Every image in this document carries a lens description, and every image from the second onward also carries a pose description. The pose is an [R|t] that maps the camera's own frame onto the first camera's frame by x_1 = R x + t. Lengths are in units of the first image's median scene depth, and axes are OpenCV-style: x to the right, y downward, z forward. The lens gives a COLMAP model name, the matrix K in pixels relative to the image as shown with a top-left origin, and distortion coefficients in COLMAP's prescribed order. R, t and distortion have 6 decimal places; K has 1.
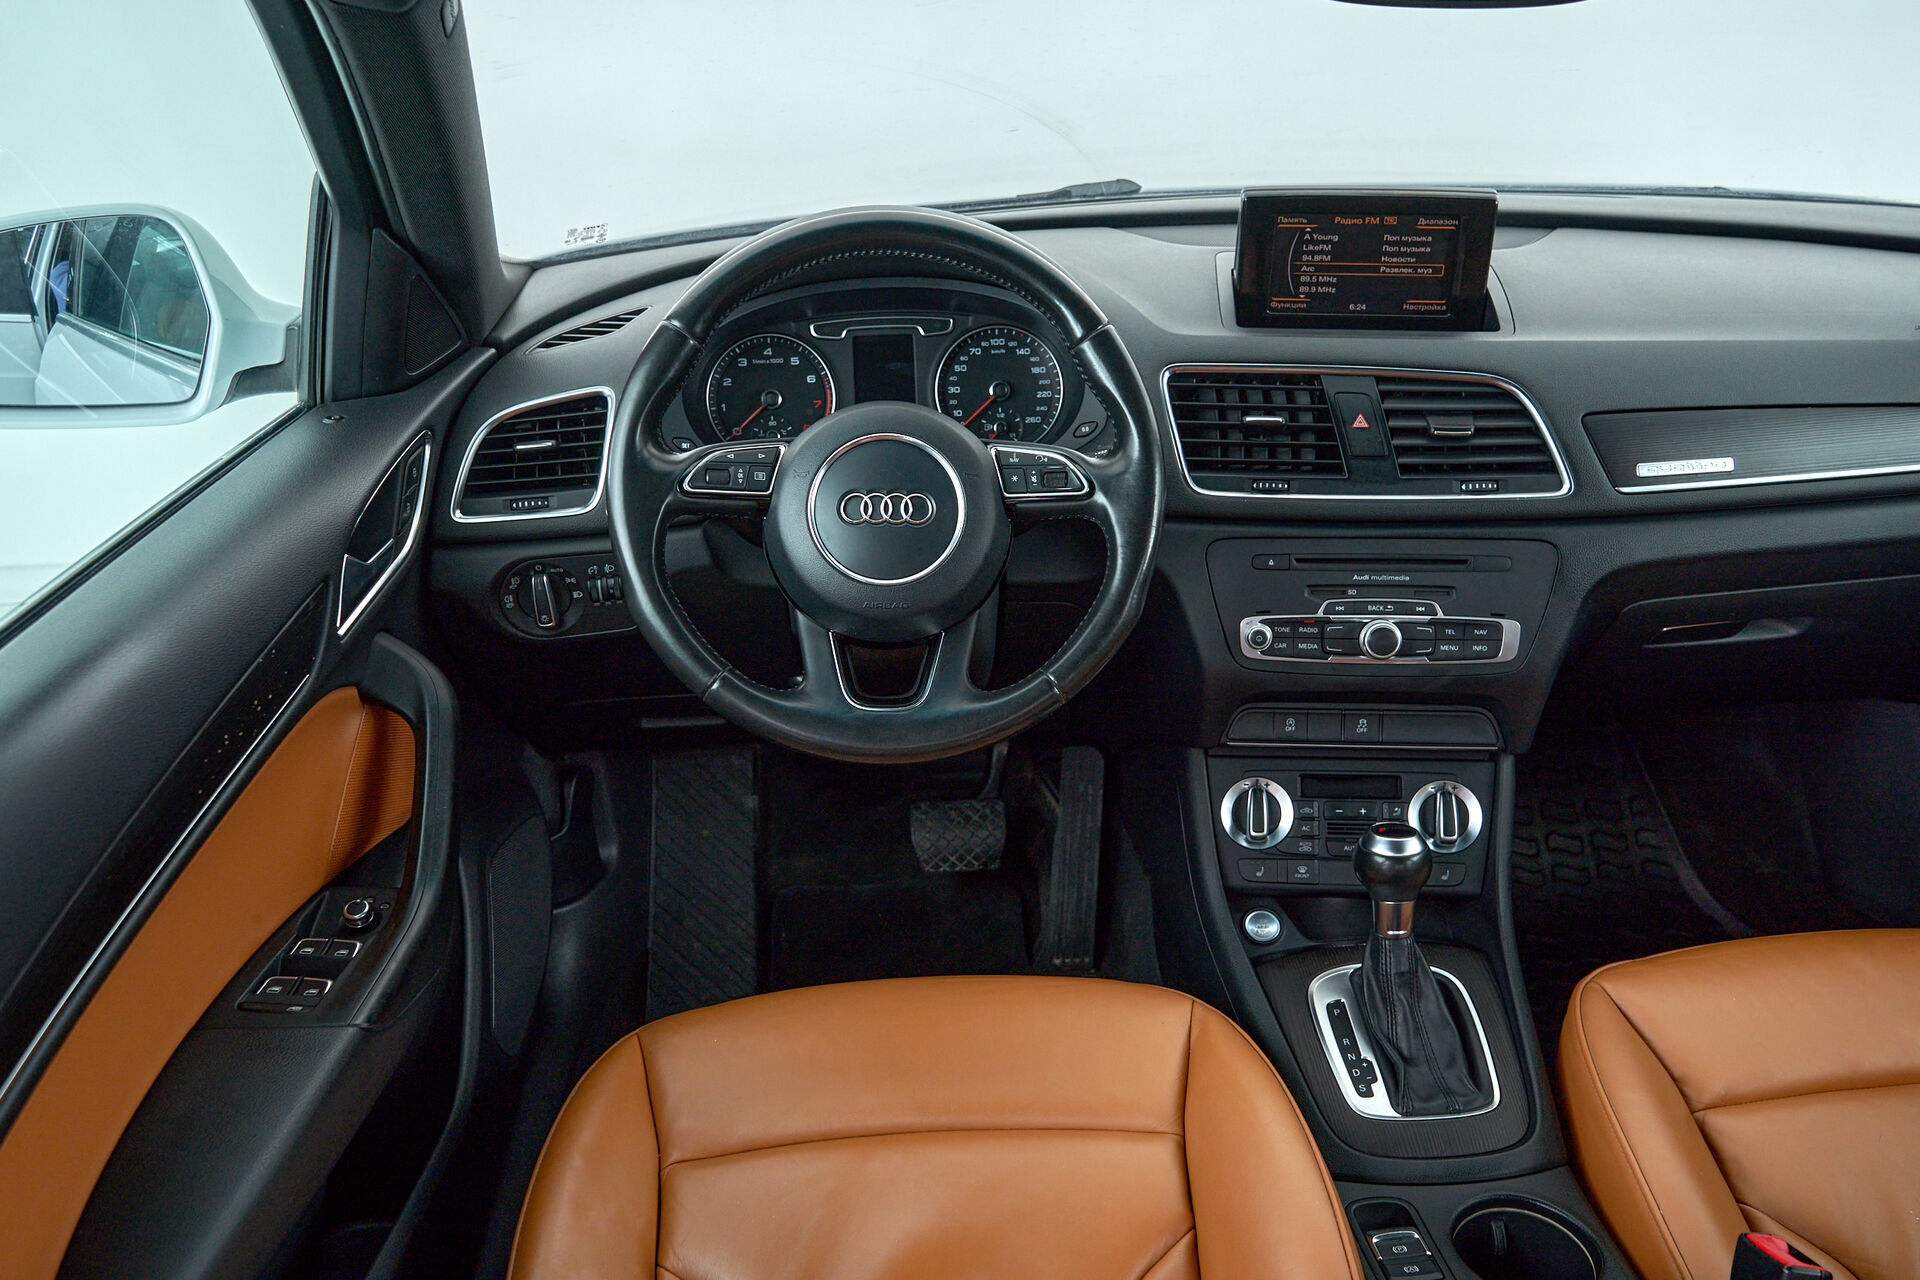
lens RADIAL K [[1552.9, 0, 960.0], [0, 1552.9, 640.0], [0, 0, 1]] dist [0.001713, -0.003713]
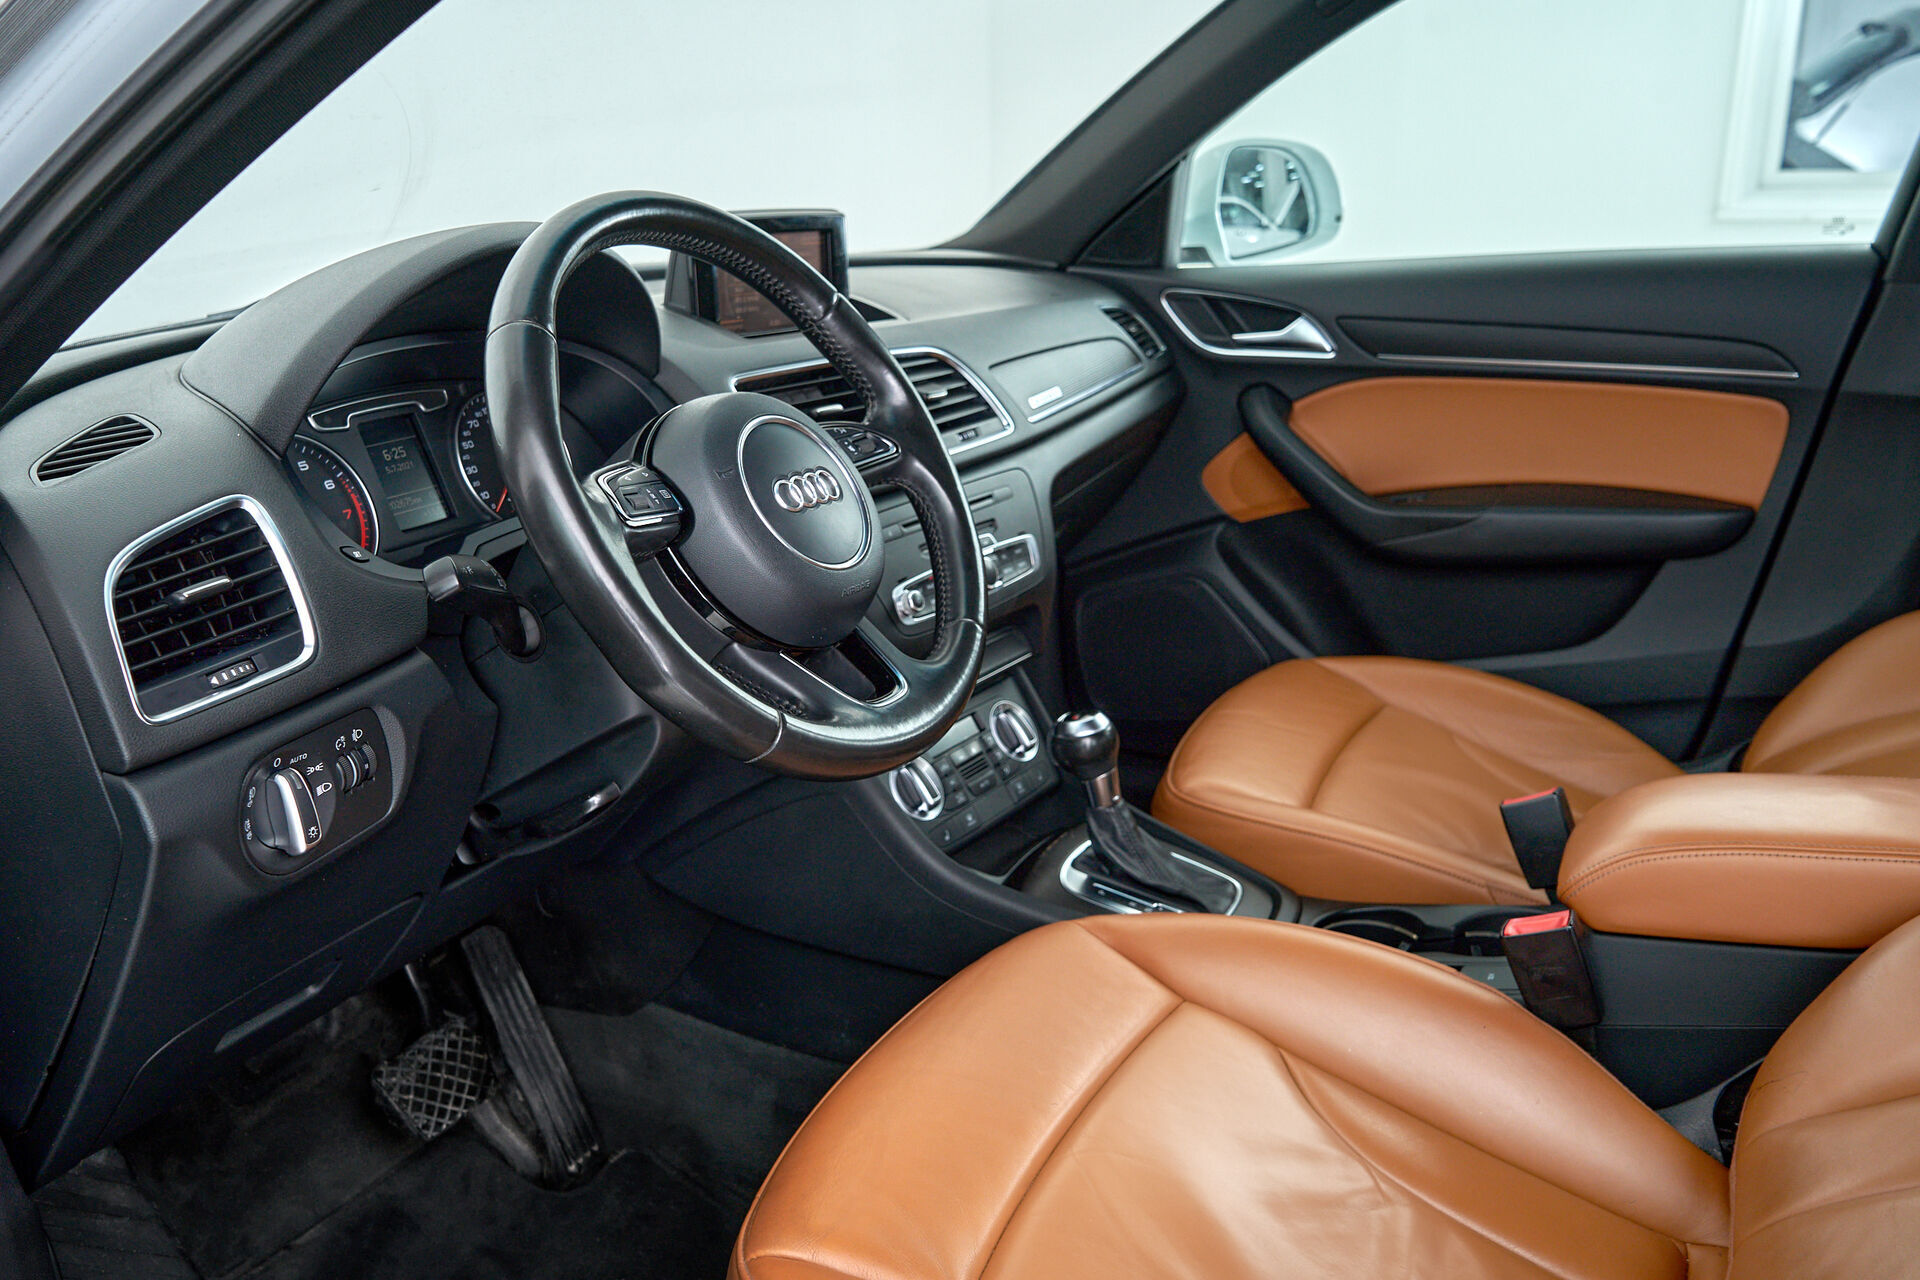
lens RADIAL K [[1552.9, 0, 960.0], [0, 1552.9, 640.0], [0, 0, 1]] dist [0.001713, -0.003713]
pose [[0.499637, -0.249783, 0.829440, -0.658367], [0.398169, 0.916598, 0.036182, -0.002940], [-0.769301, 0.312179, 0.557422, 0.401190]]
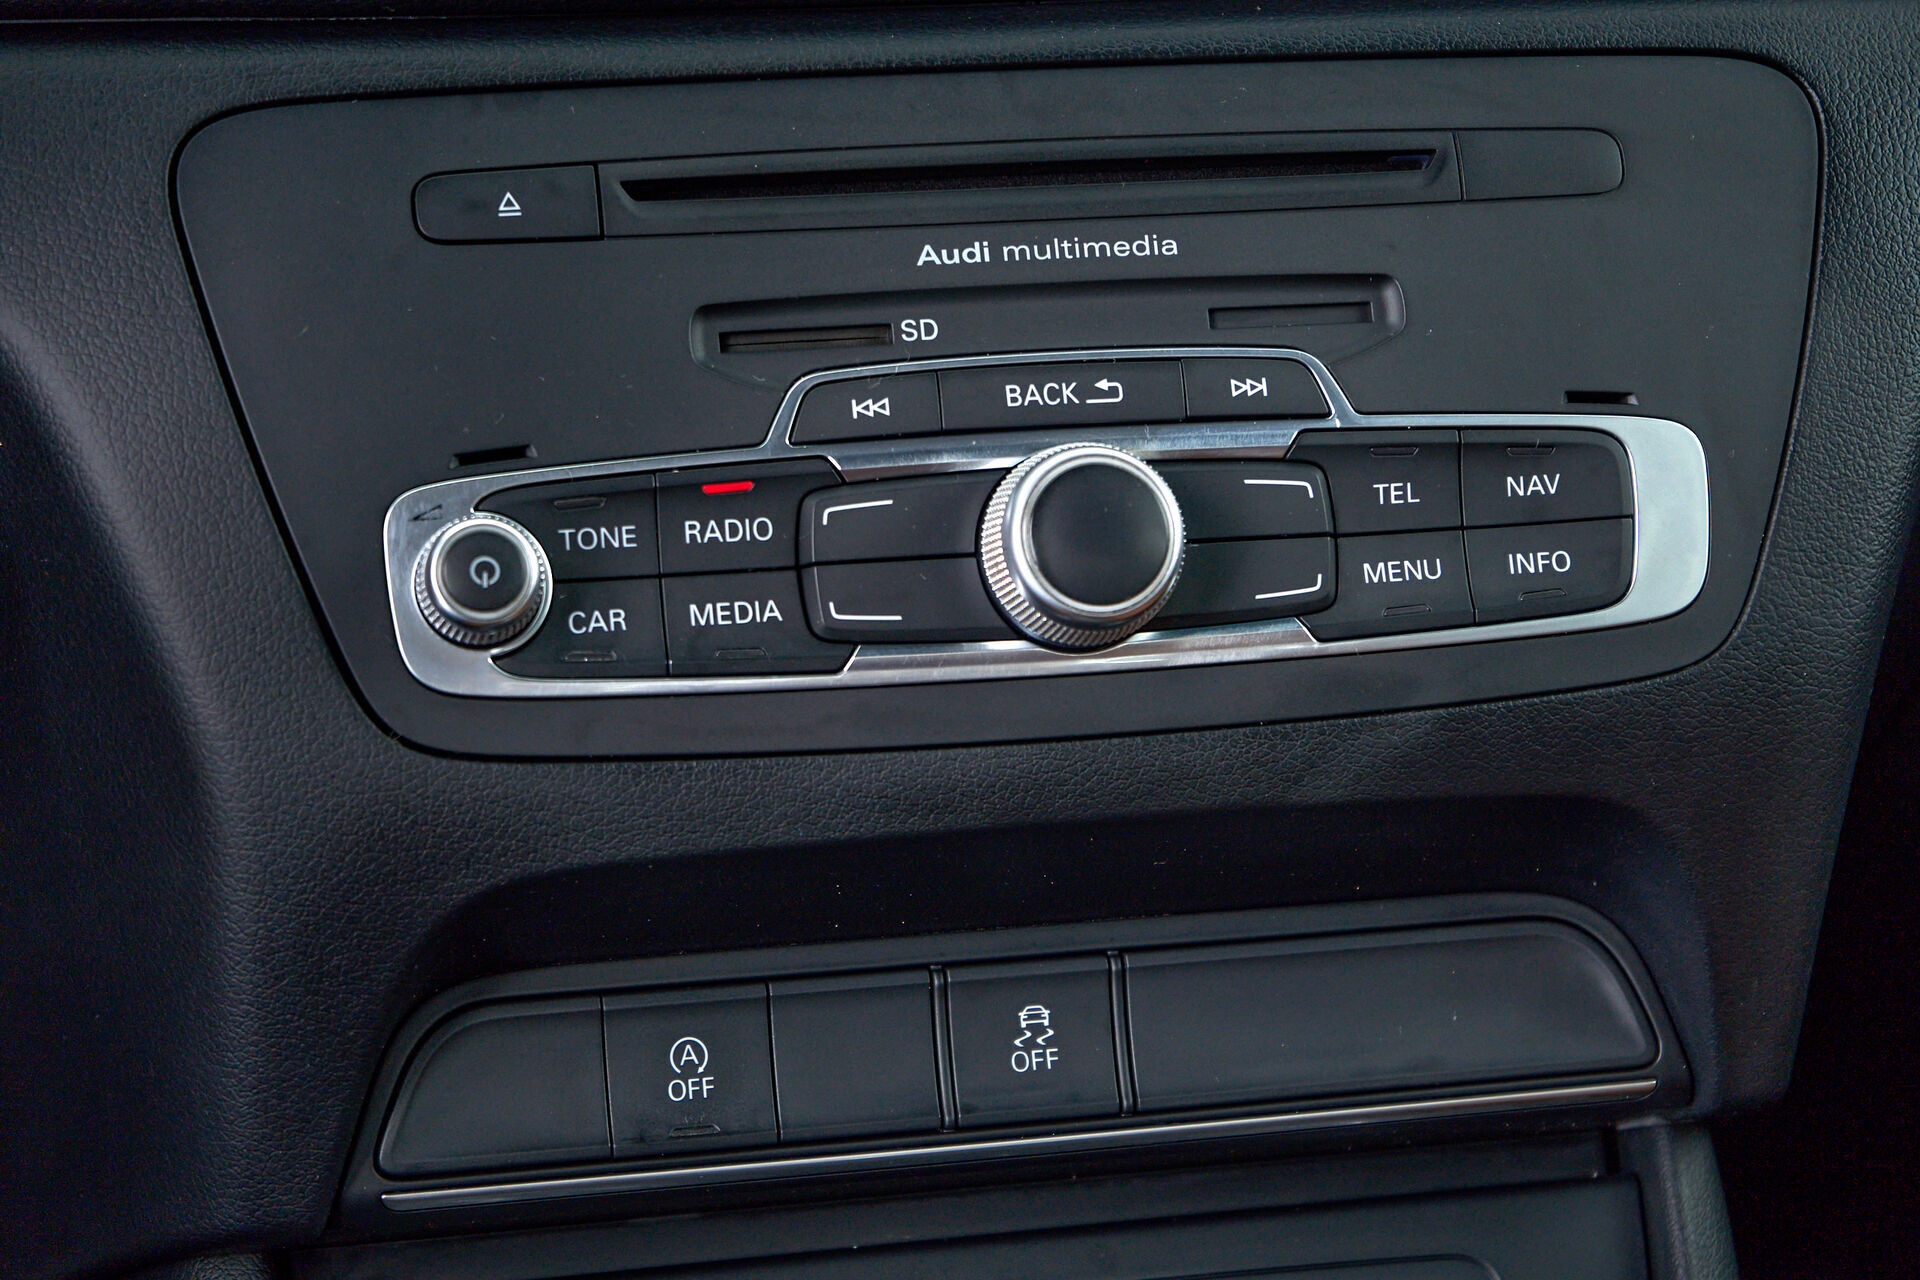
lens RADIAL K [[3962.1, 0, 960.0], [0, 3962.1, 640.0], [0, 0, 1]] dist [0.070301, 0.433055]
pose [[0.954254, -0.053052, 0.294252, 0.103150], [0.116062, 0.972688, -0.201016, 0.111519], [-0.275552, 0.225972, 0.934349, 0.522233]]
